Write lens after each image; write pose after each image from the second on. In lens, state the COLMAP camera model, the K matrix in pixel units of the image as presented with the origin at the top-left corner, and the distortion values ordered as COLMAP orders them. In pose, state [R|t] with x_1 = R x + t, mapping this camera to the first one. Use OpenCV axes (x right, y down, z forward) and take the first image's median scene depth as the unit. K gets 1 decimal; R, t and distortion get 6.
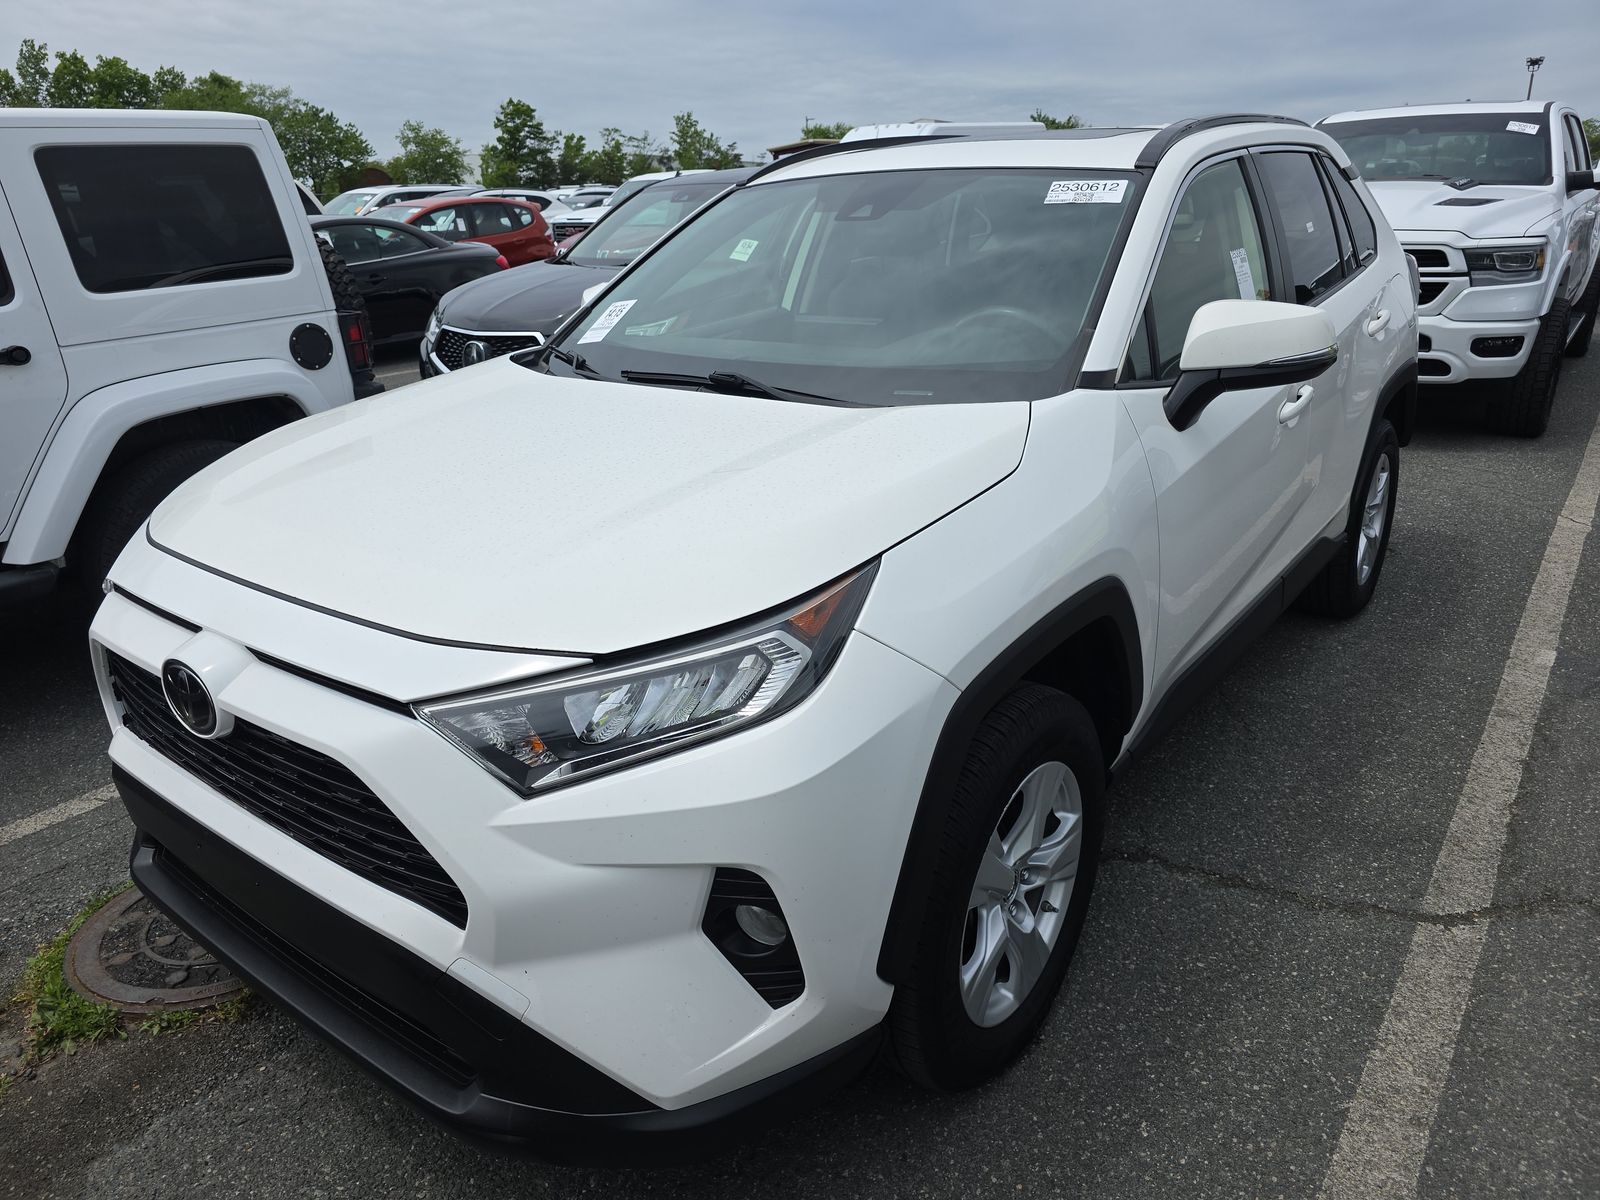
lens RADIAL K [[1074.9, 0, 794.2], [0, 1074.9, 603.6], [0, 0, 1]] dist [0.009325, 0.002051]
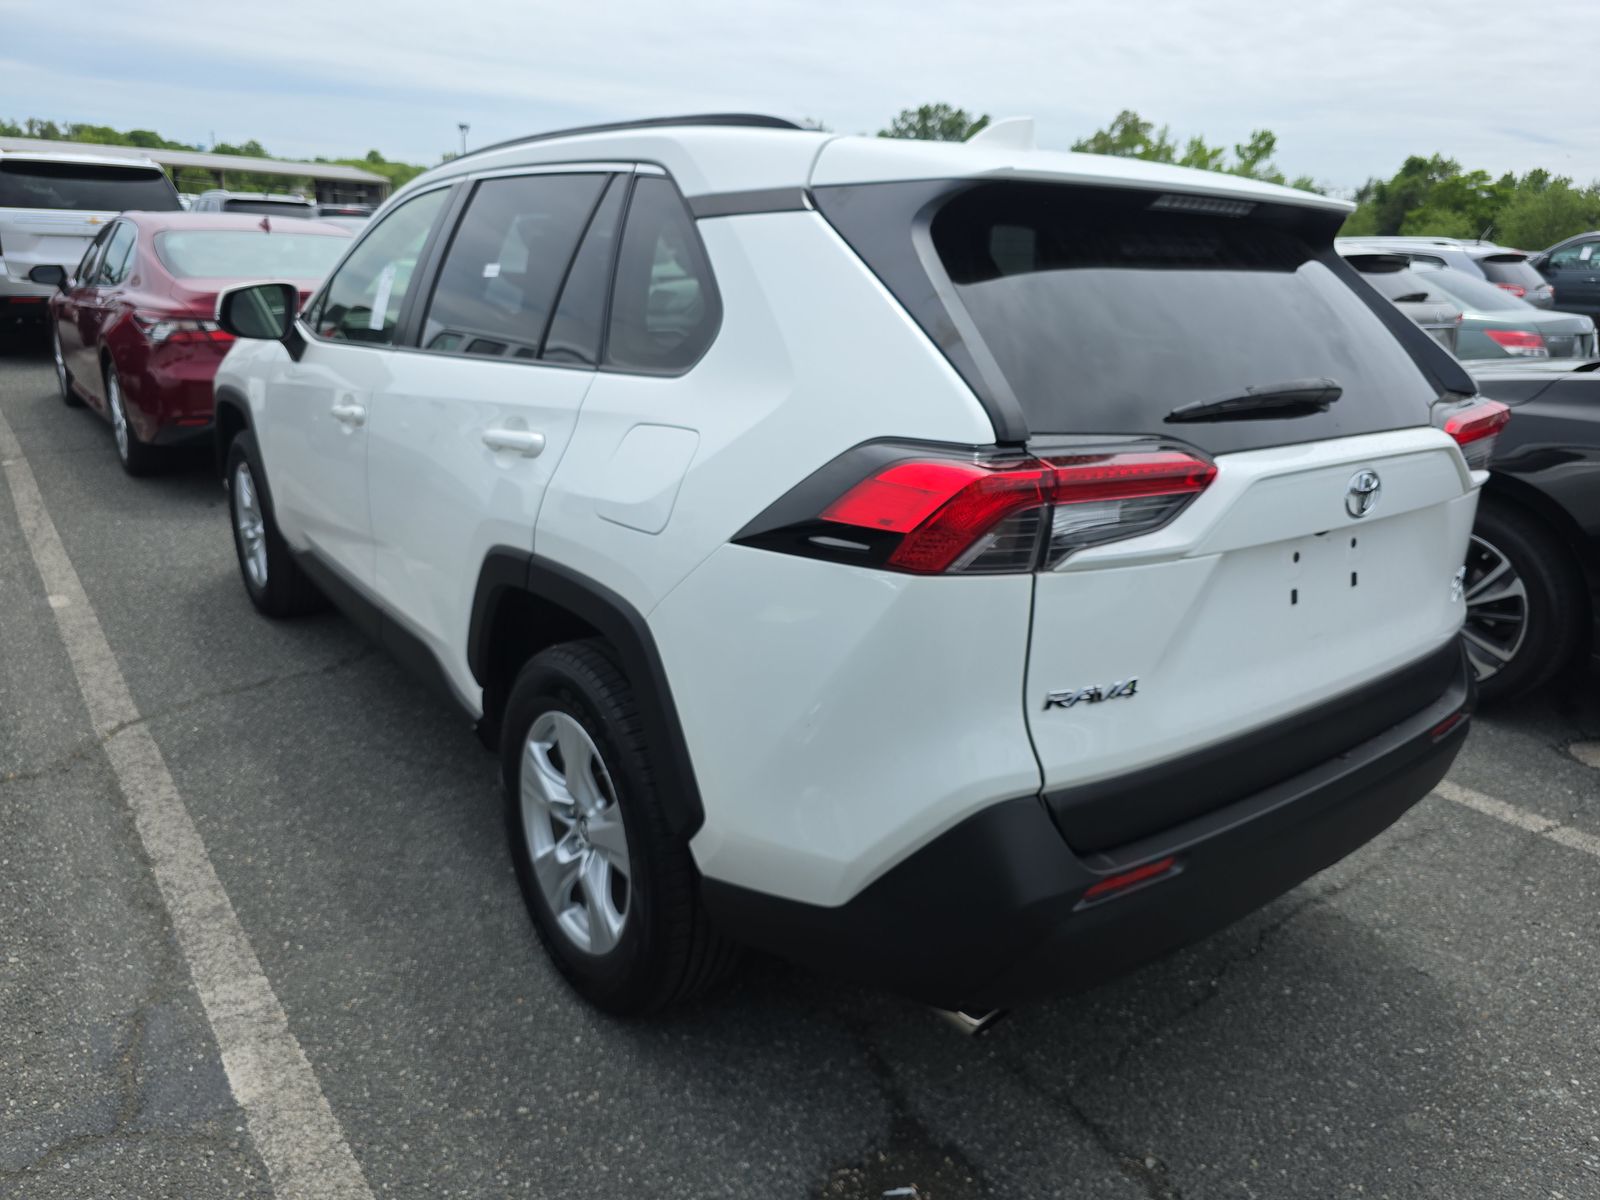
lens RADIAL K [[1074.9, 0, 794.2], [0, 1074.9, 603.6], [0, 0, 1]] dist [0.009325, 0.002051]
pose [[-0.255722, 0.297742, -0.919759, 1.317466], [-0.390135, 0.838700, 0.379971, -0.567955], [0.884535, 0.455996, -0.098314, 1.494157]]
